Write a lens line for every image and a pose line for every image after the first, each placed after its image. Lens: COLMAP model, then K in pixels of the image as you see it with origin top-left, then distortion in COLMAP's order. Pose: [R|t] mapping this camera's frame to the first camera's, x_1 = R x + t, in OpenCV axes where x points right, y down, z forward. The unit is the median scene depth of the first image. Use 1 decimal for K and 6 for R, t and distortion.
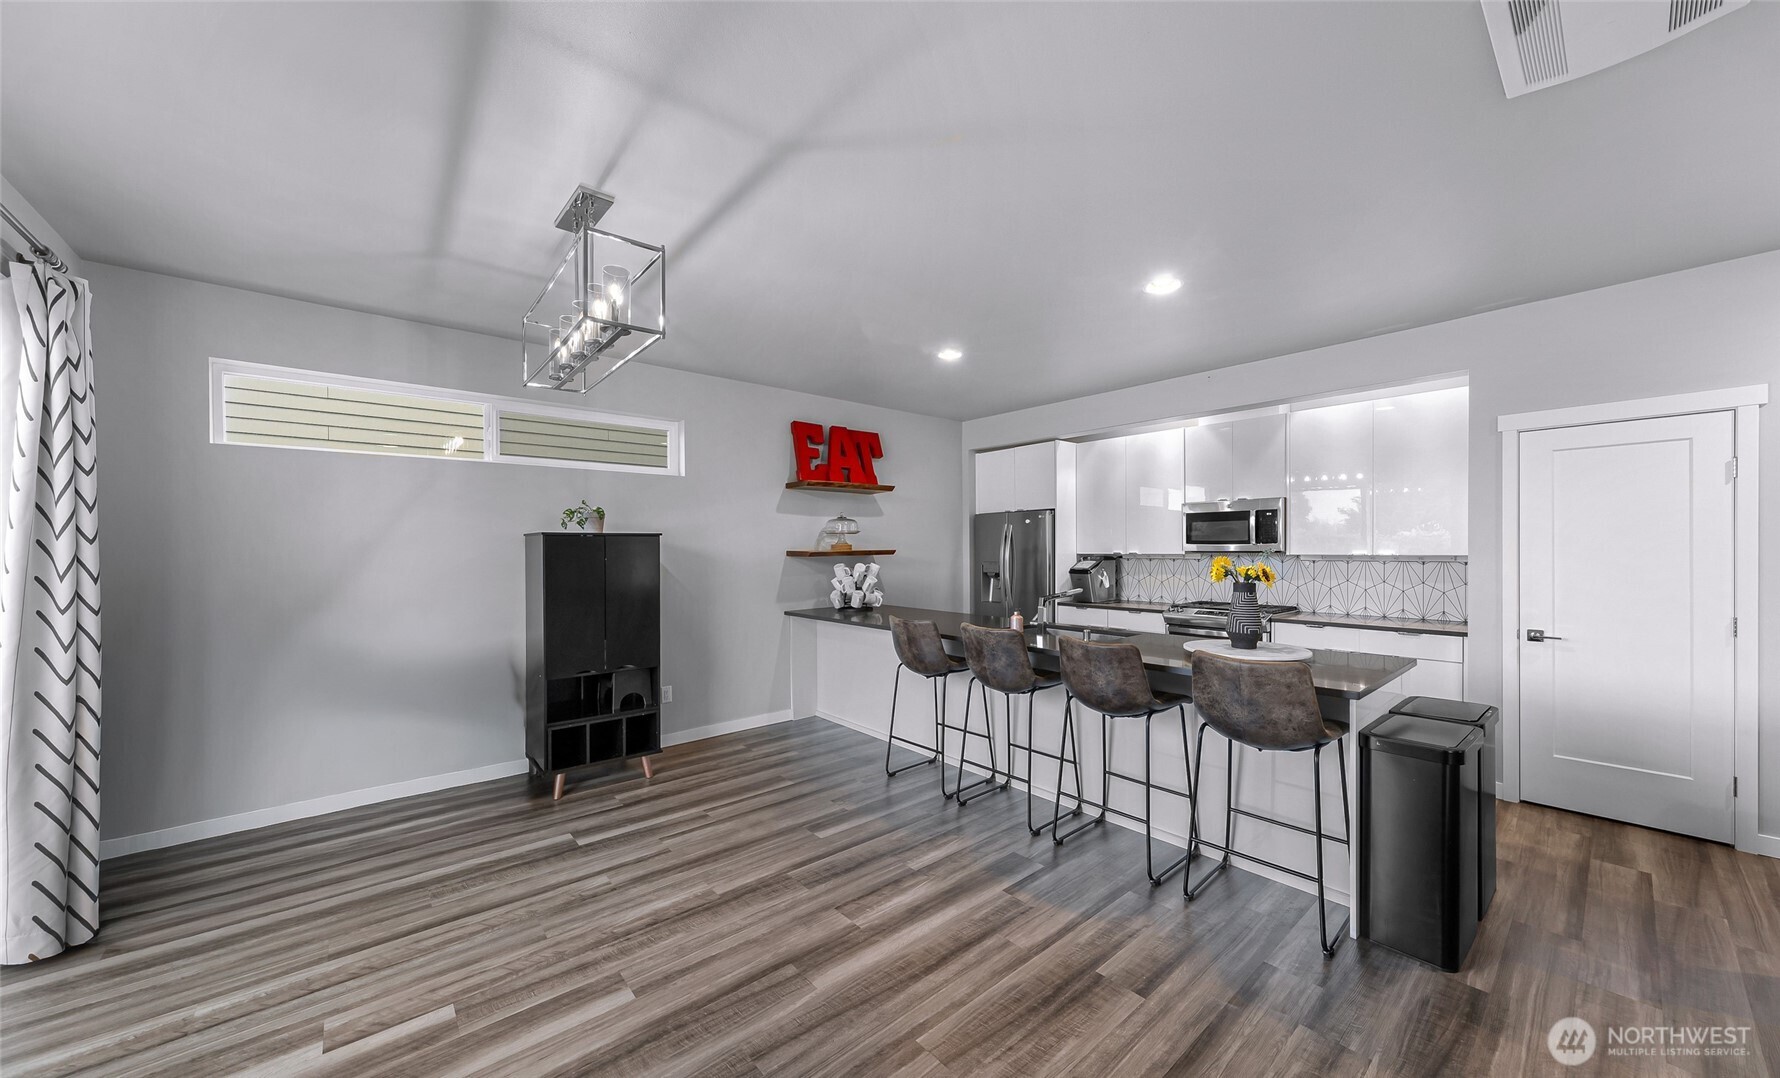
lens RADIAL K [[632.1, 0, 902.4], [0, 632.1, 546.5], [0, 0, 1]] dist [-0.000974, -0.000113]
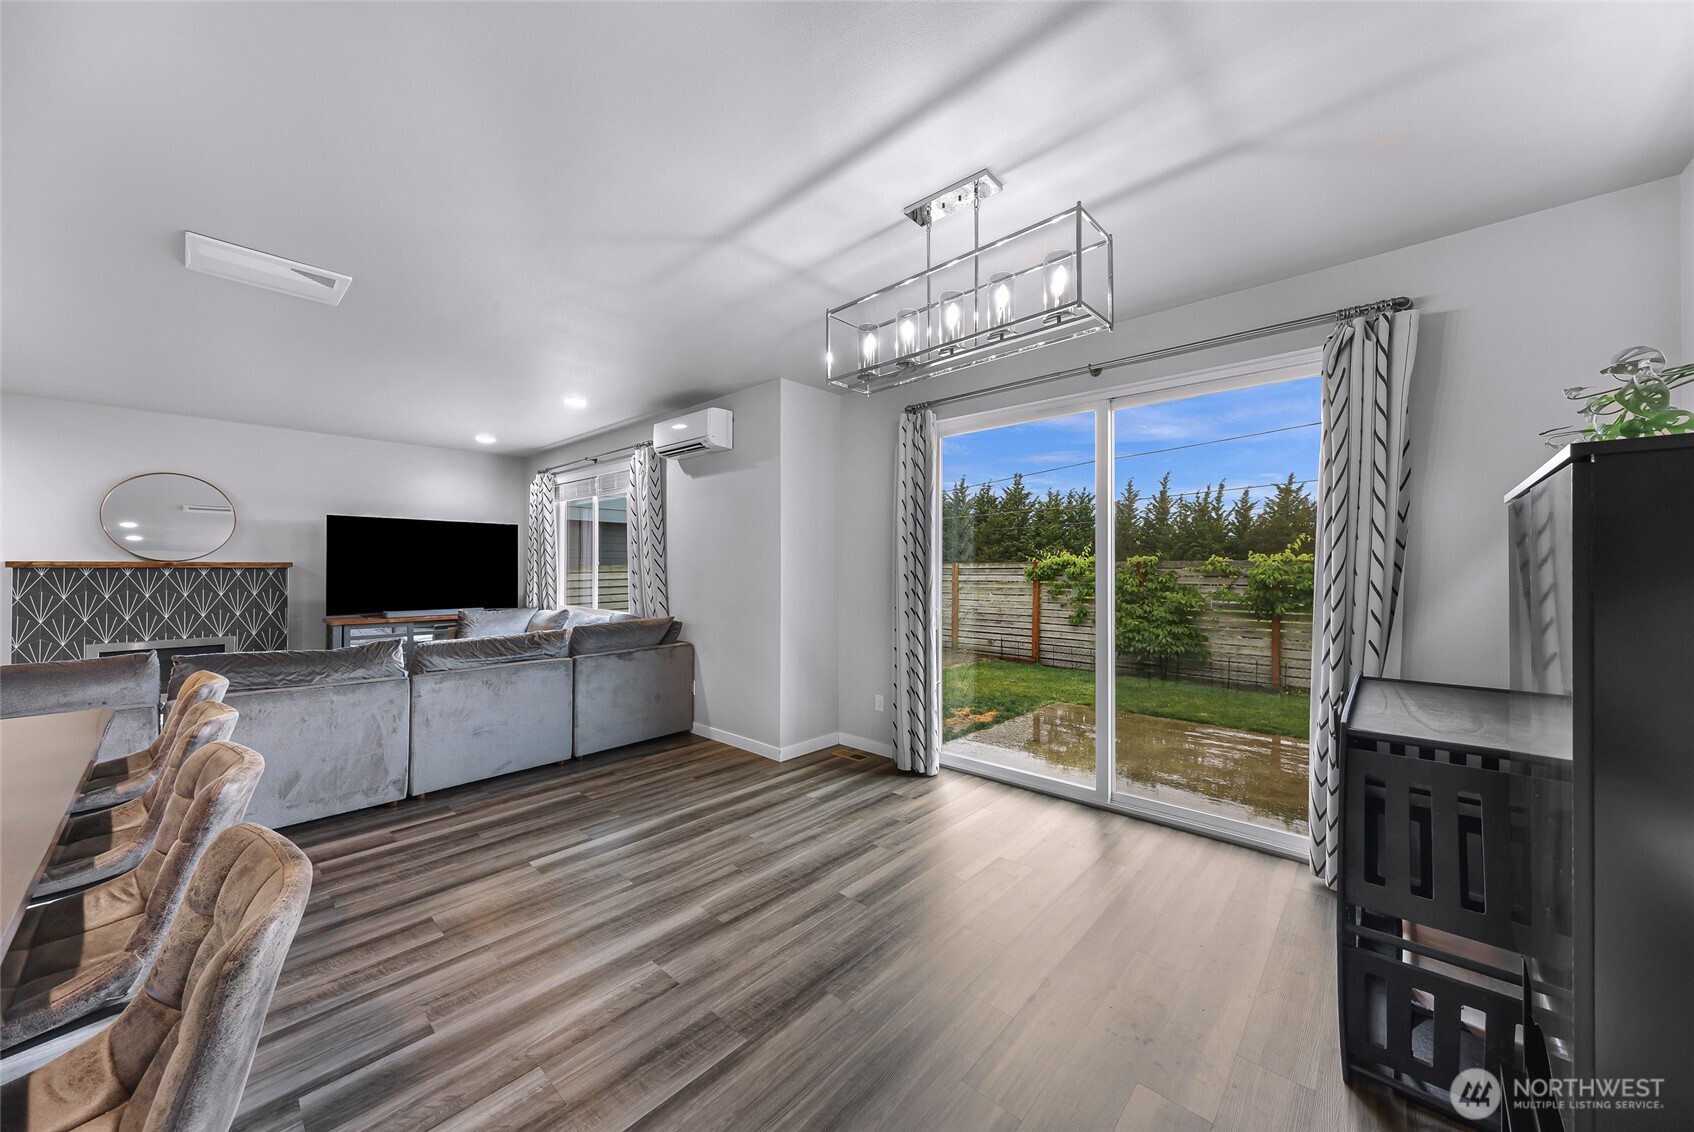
lens RADIAL K [[599.4, 0, 852.4], [0, 599.4, 569.1], [0, 0, 1]] dist [0.000635, 0.000017]
pose [[-0.993311, 0.003160, -0.115423, -0.151572], [0.002944, 0.999994, 0.002045, 0.013787], [0.115429, 0.001691, -0.993314, 1.120647]]
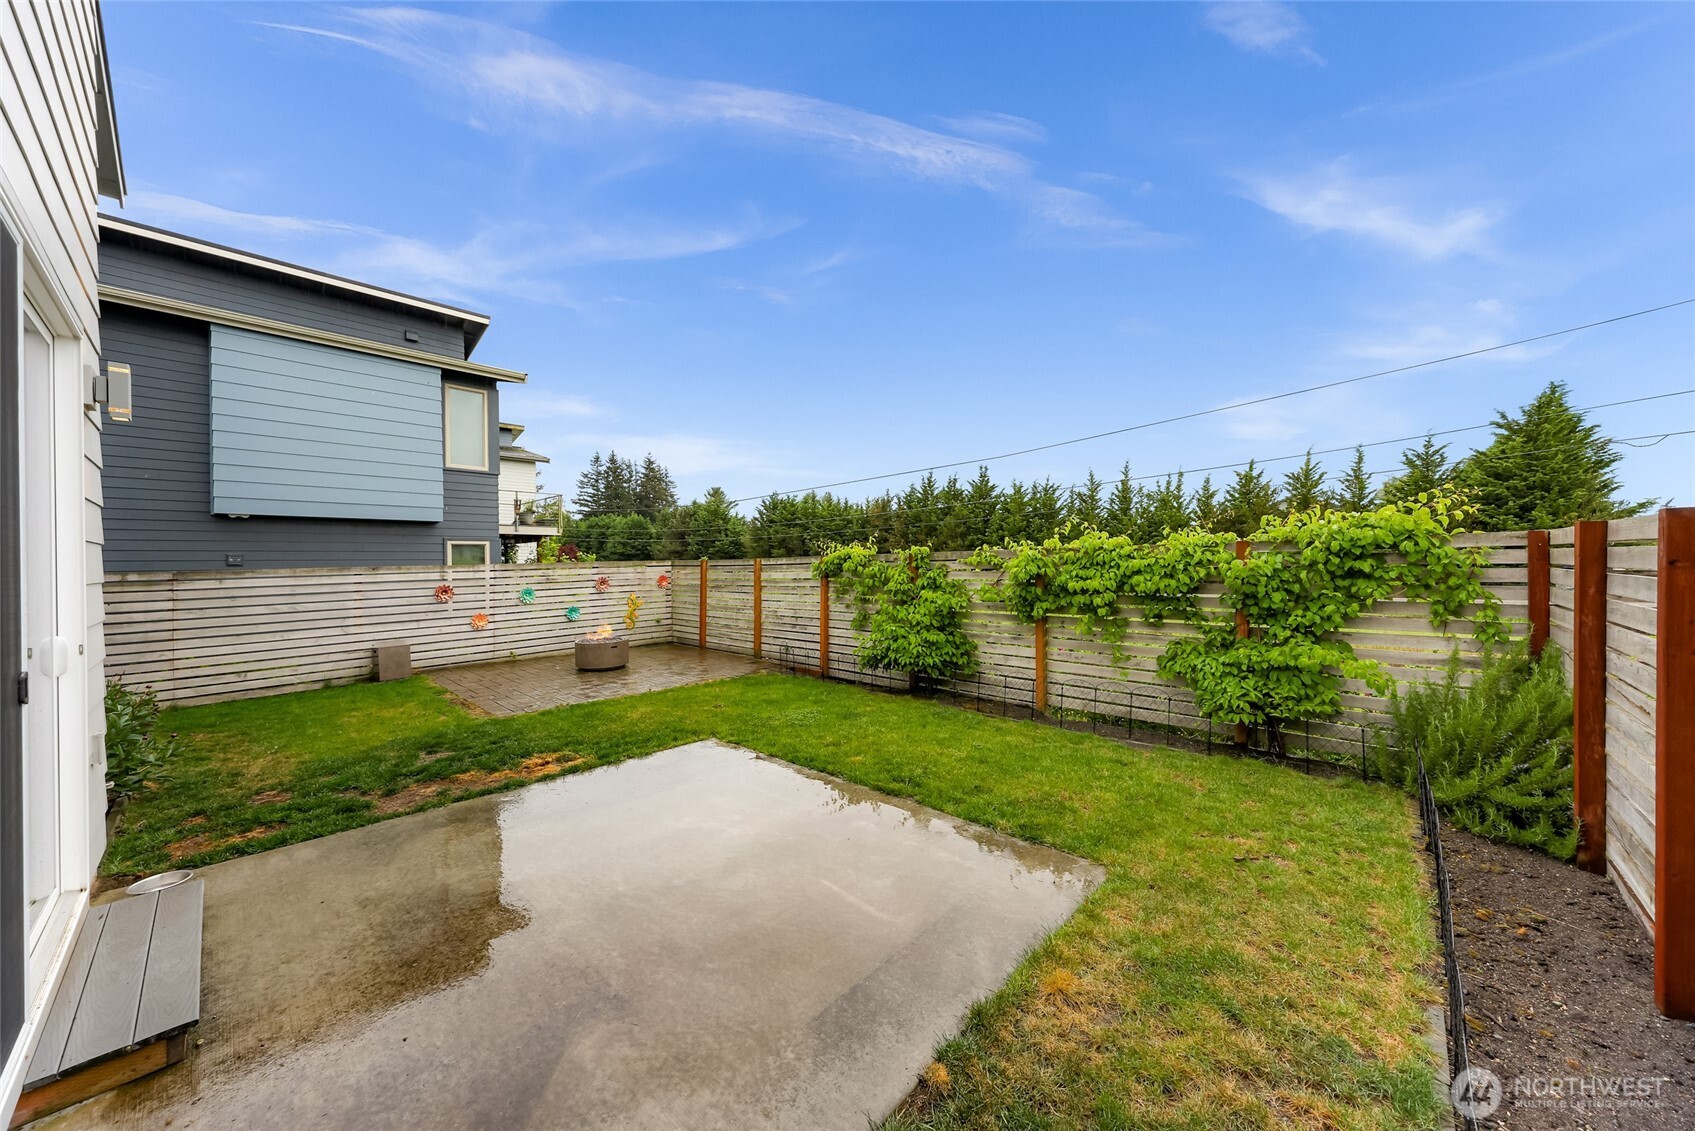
lens RADIAL K [[599.7, 0, 853.2], [0, 599.7, 560.1], [0, 0, 1]] dist [0.000635, 0.000017]
pose [[-0.993172, 0.018080, -0.115249, -1.147722], [0.019045, 0.999792, -0.007279, 0.024750], [0.115093, -0.009424, -0.993310, 0.832867]]
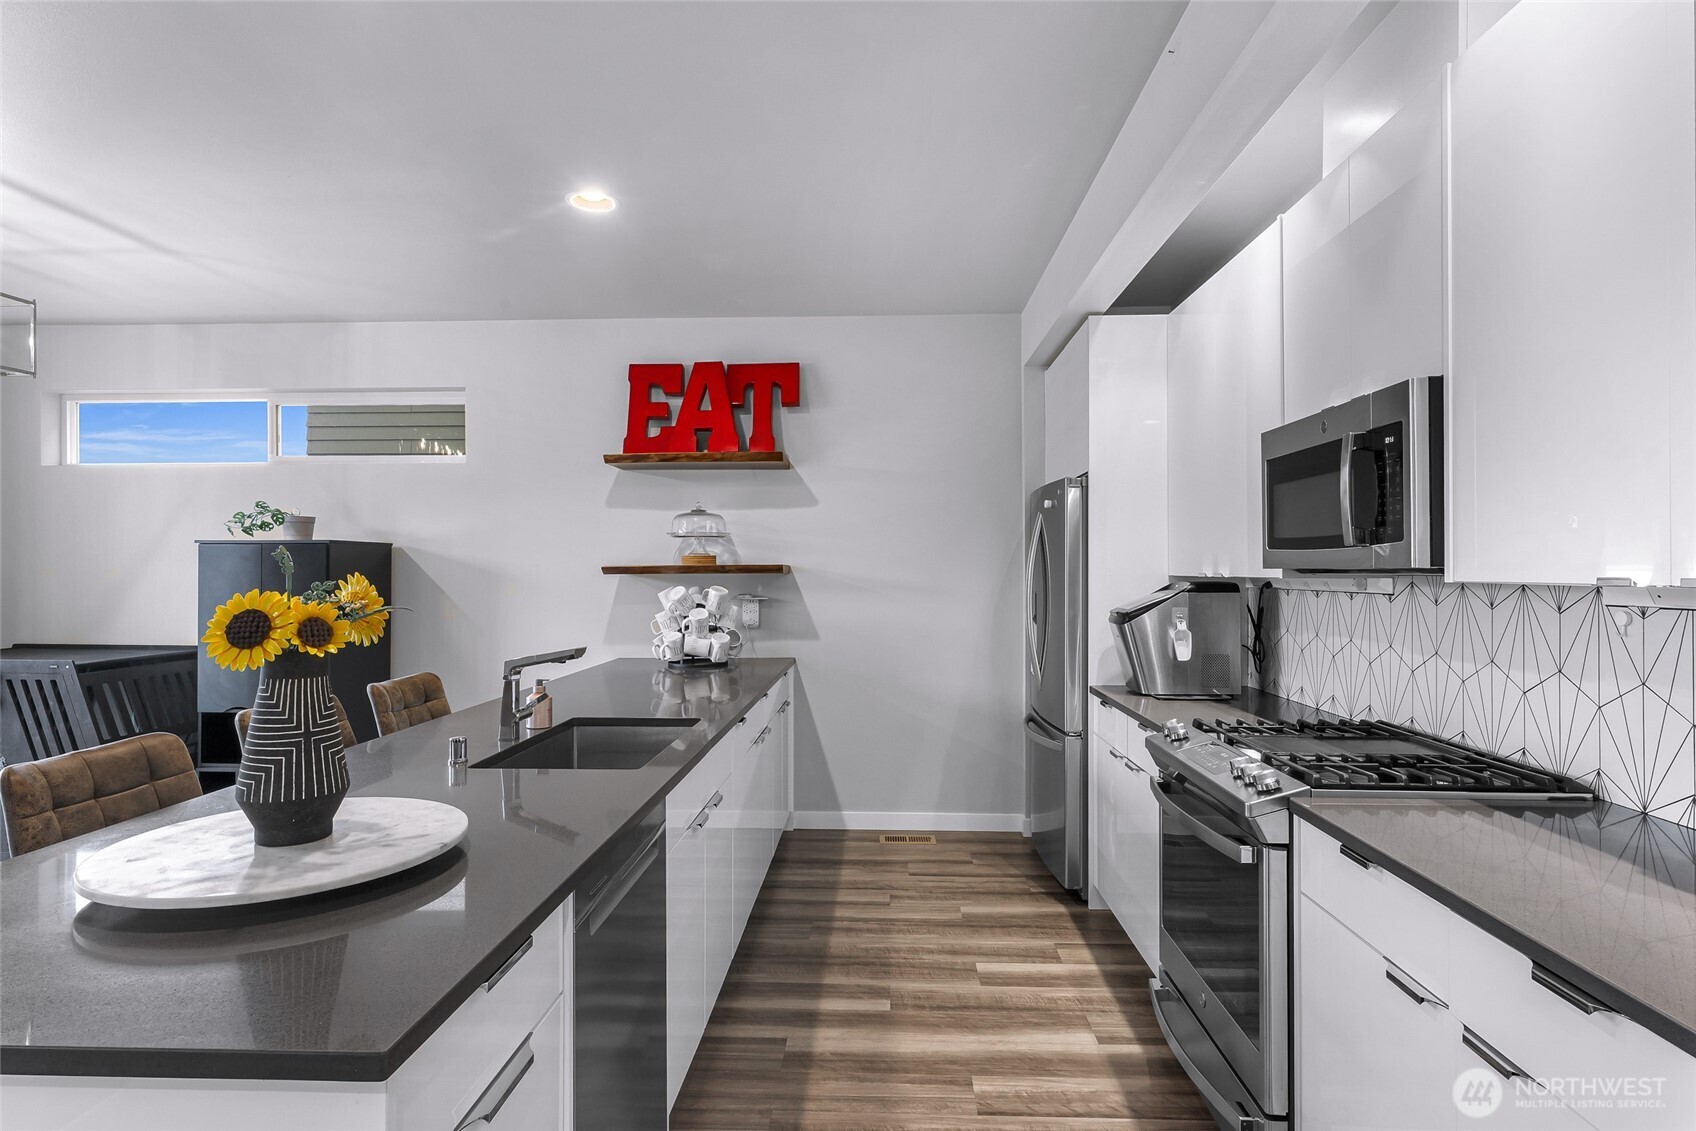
lens RADIAL K [[871.4, 0, 845.7], [0, 871.4, 566.4], [0, 0, 1]] dist [-0.019284, 0.000042]
pose [[0.737834, 0.004450, -0.674968, 0.804207], [-0.001993, 0.999988, 0.004414, 0.004836], [0.674980, -0.001912, 0.737834, 0.668953]]
